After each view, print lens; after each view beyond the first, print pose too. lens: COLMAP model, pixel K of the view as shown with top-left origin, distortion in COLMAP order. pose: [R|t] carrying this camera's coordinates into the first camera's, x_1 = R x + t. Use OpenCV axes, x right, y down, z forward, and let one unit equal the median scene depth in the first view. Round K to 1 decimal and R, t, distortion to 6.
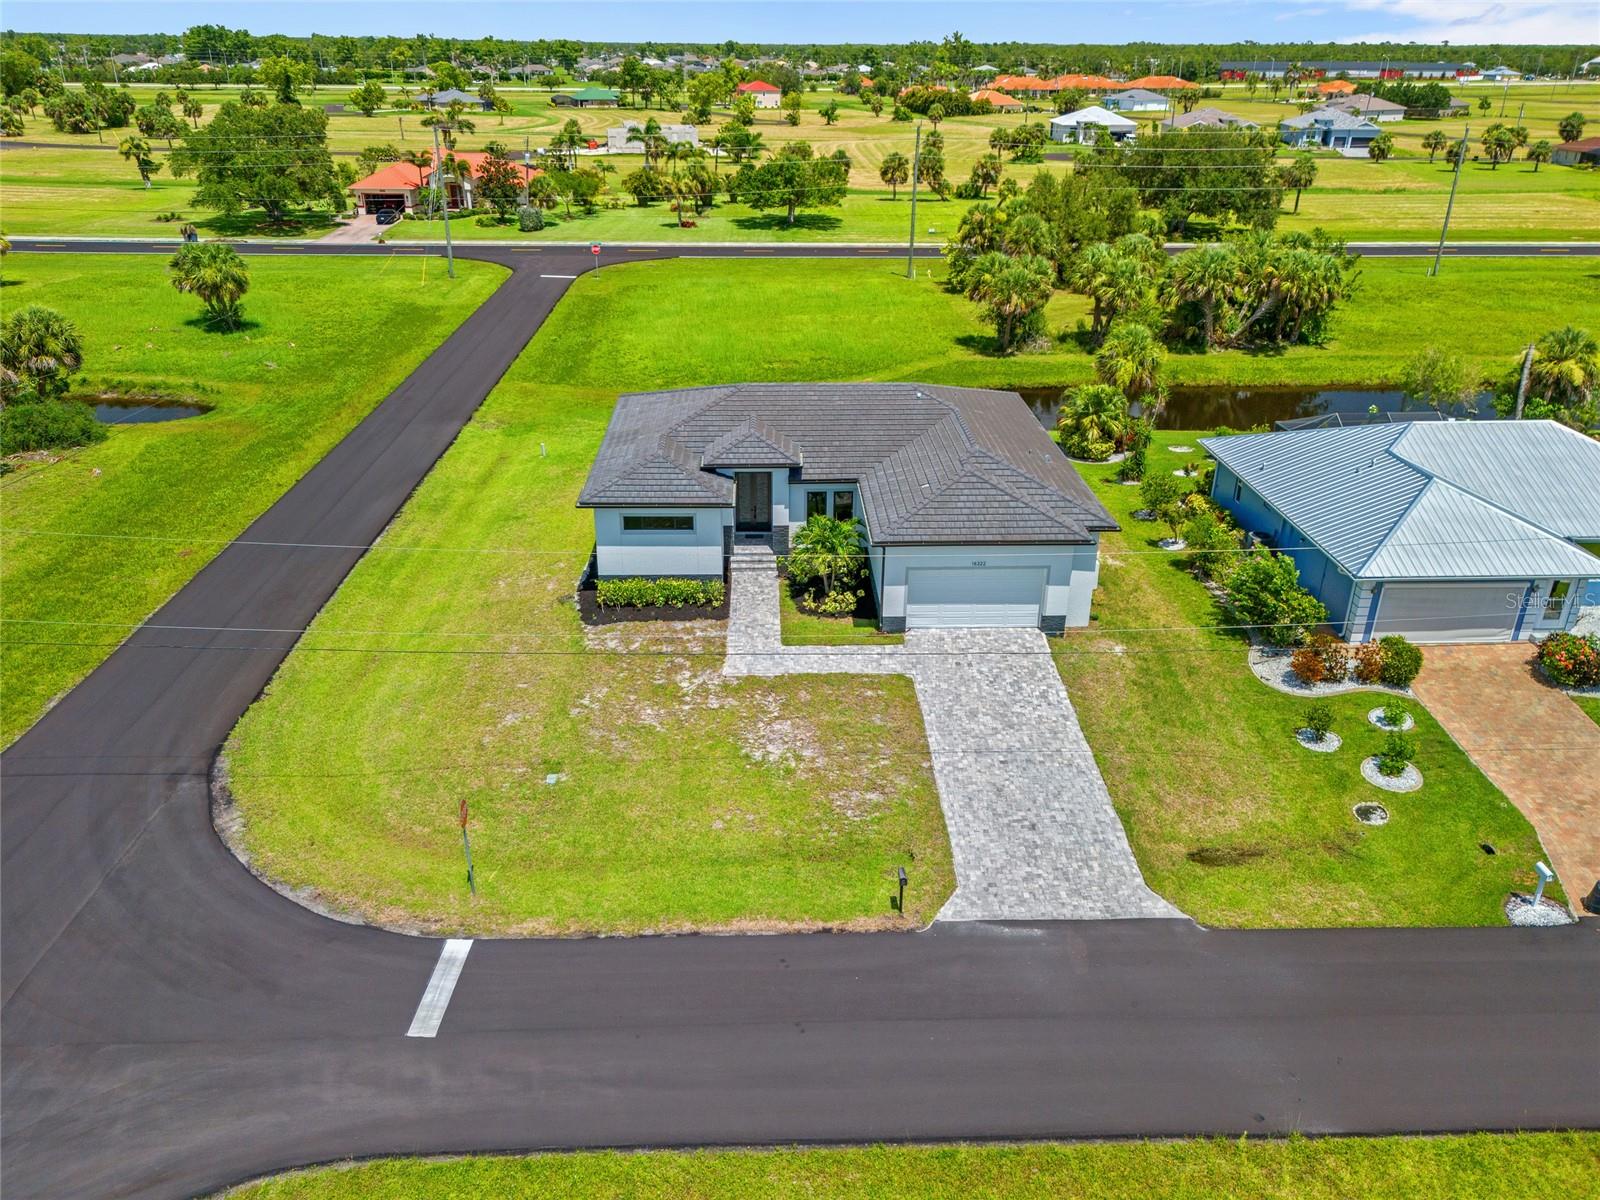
lens RADIAL K [[1170.6, 0, 800.0], [0, 1170.6, 600.0], [0, 0, 1]] dist [0.088086, -0.089650]
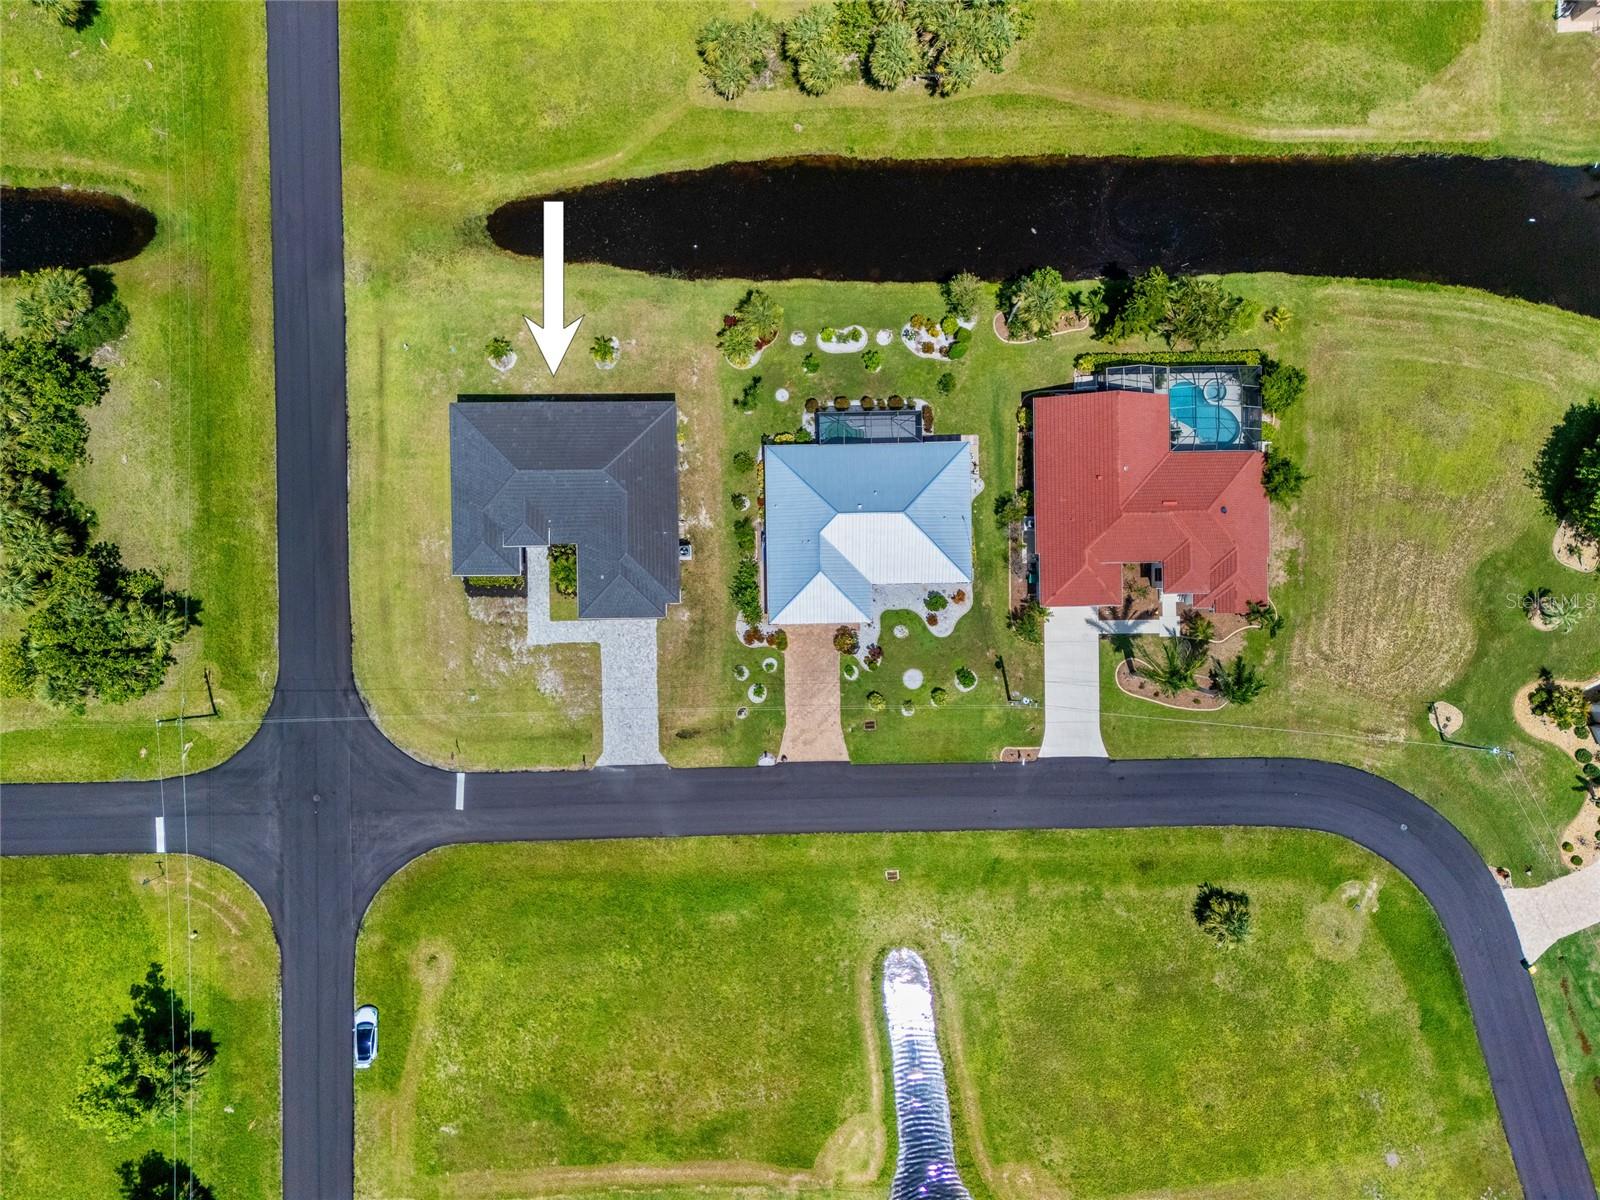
lens RADIAL K [[1170.6, 0, 800.0], [0, 1170.6, 600.0], [0, 0, 1]] dist [0.088086, -0.089650]
pose [[0.999695, 0.019865, 0.014704, 0.484920], [-0.021835, 0.431249, 0.901969, -2.276099], [0.011577, -0.902014, 0.431551, -0.046721]]
